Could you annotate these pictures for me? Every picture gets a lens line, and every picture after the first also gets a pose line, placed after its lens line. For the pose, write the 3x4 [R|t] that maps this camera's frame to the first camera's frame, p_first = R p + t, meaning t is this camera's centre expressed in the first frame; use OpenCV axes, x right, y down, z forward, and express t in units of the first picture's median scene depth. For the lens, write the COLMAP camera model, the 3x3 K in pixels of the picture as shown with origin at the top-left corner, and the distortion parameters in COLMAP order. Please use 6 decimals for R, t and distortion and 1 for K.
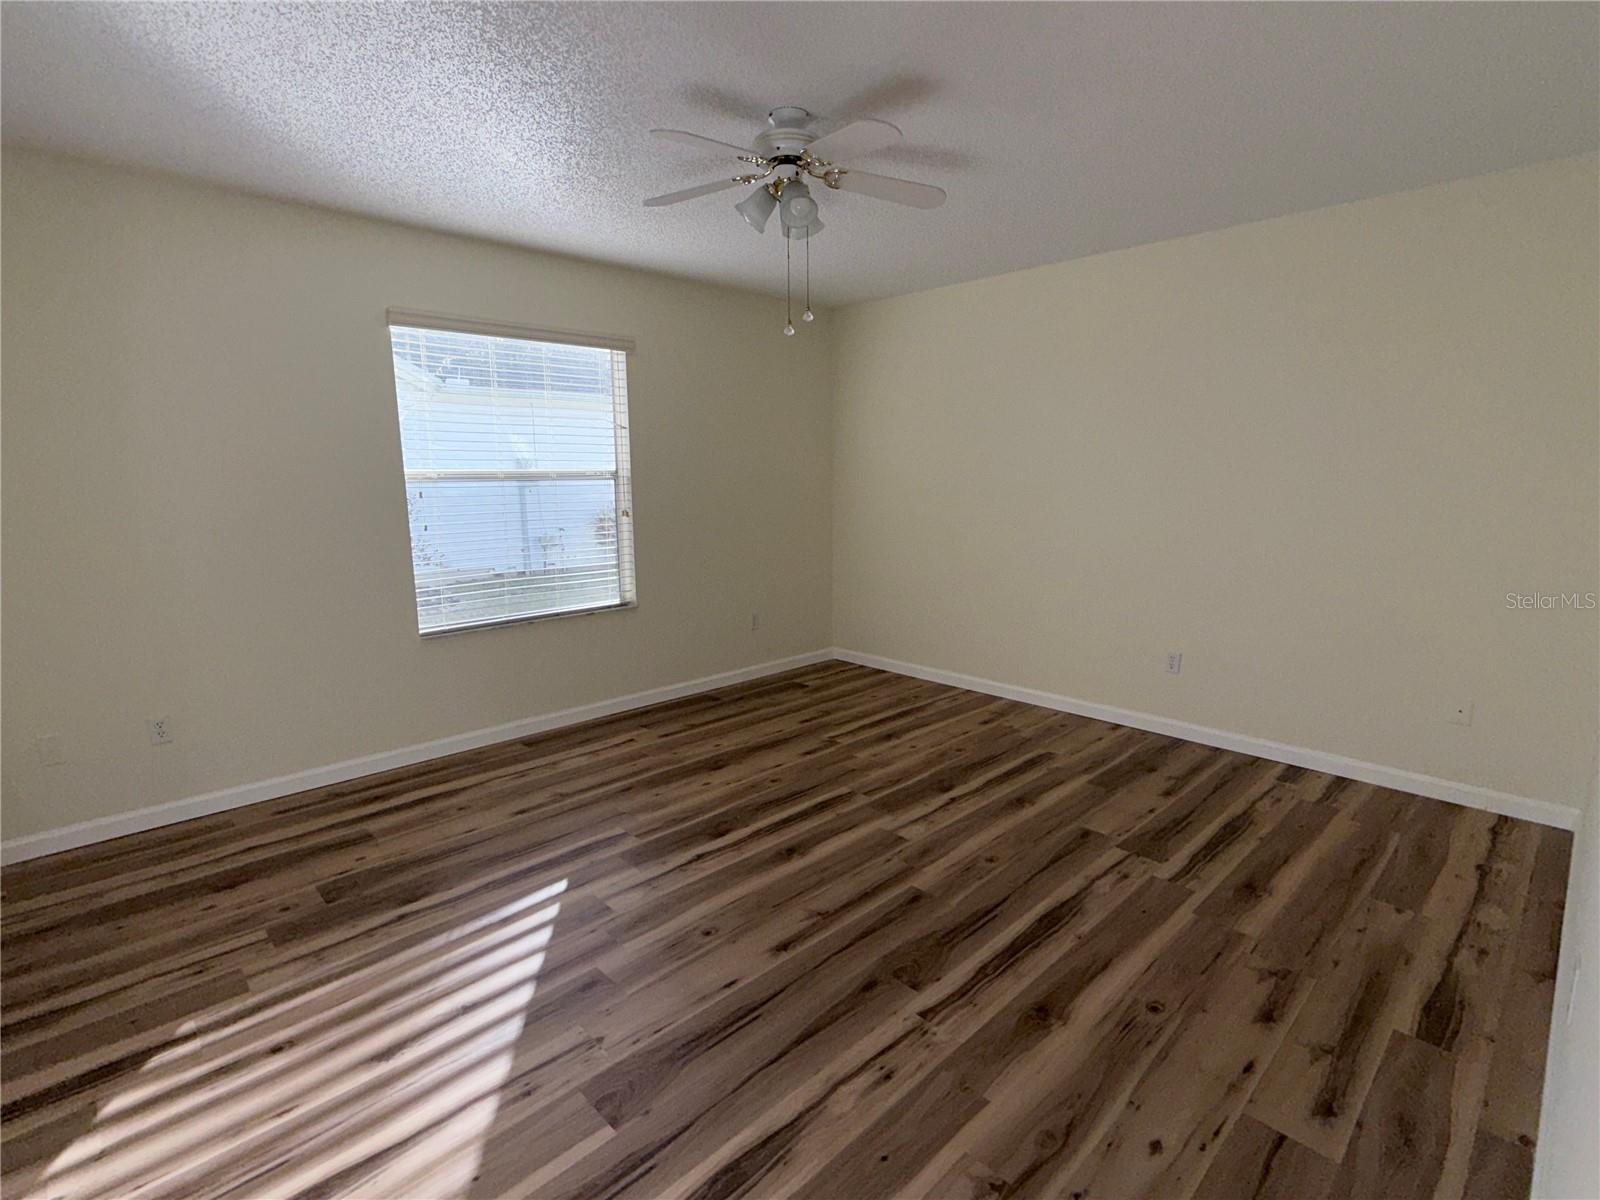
lens RADIAL K [[778.2, 0, 796.8], [0, 778.2, 607.3], [0, 0, 1]] dist [-0.002006, 0.001070]
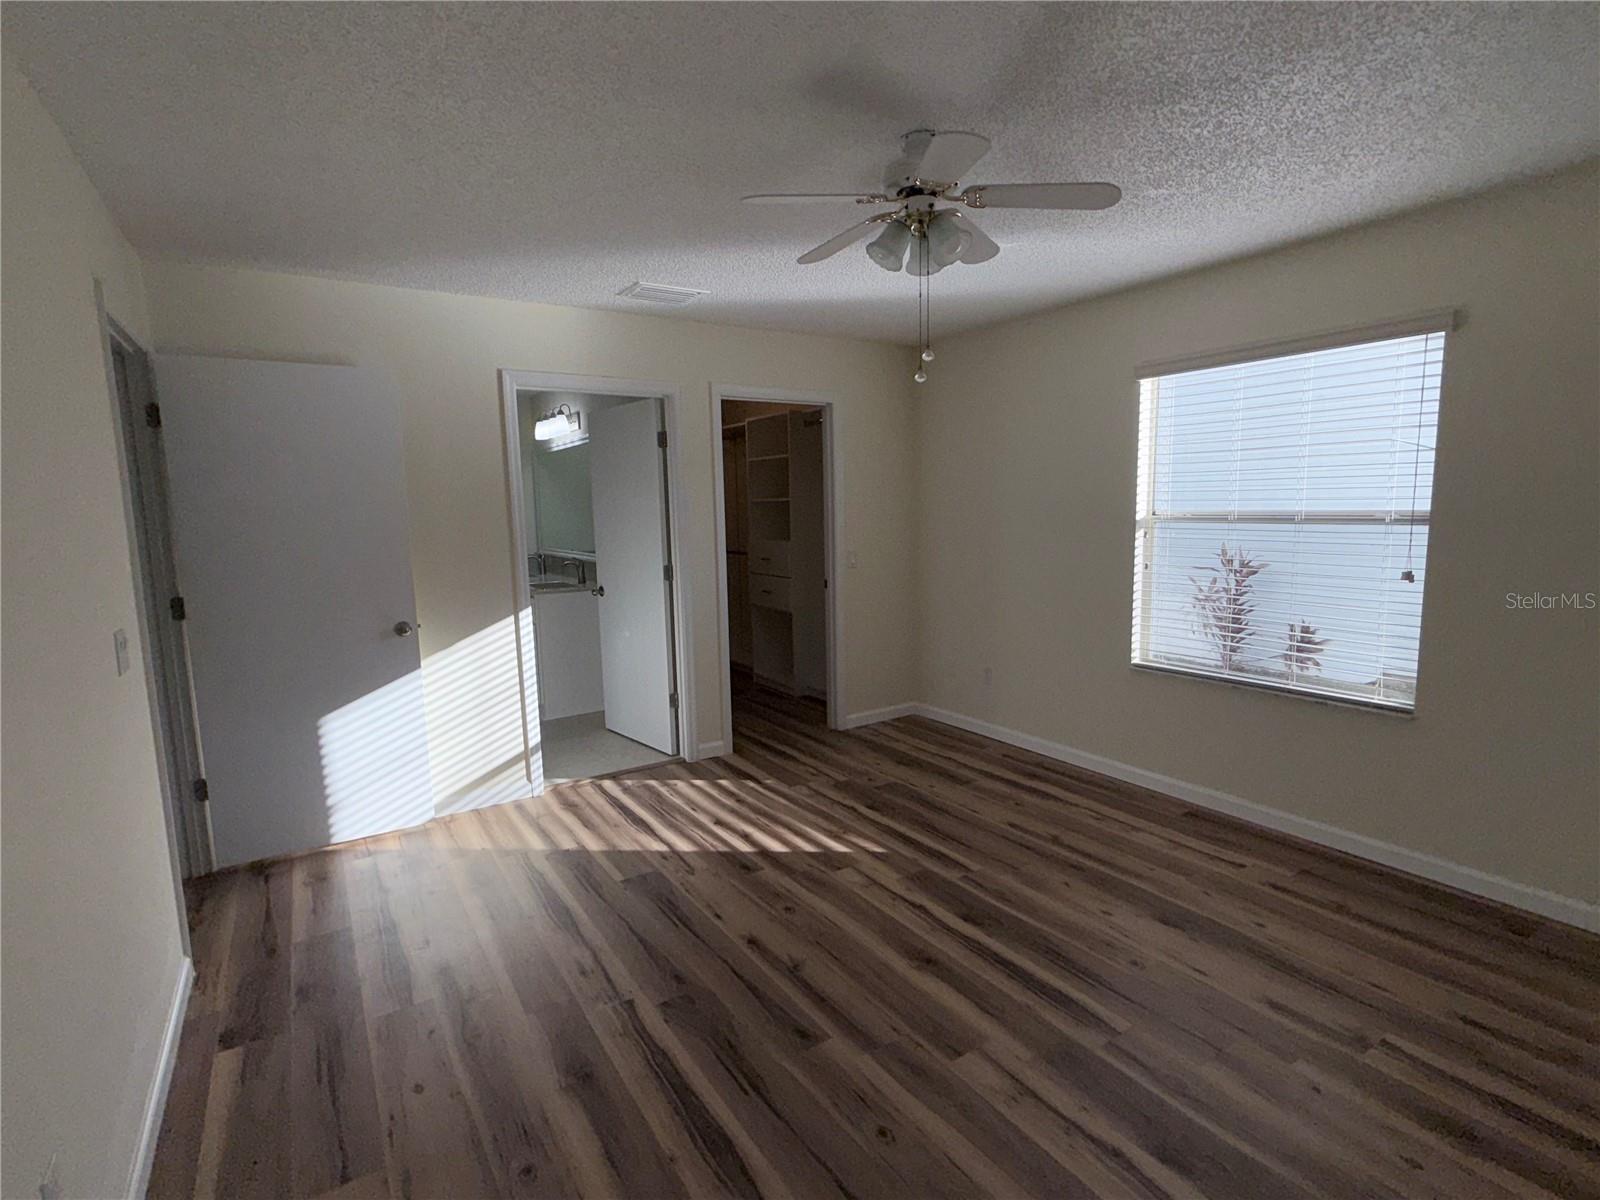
lens RADIAL K [[778.2, 0, 797.3], [0, 778.2, 596.3], [0, 0, 1]] dist [-0.002006, 0.001070]
pose [[-0.191937, 0.129820, -0.972783, 0.861452], [-0.148119, 0.976027, 0.159477, -0.214777], [0.970165, 0.174697, -0.168107, 0.984017]]
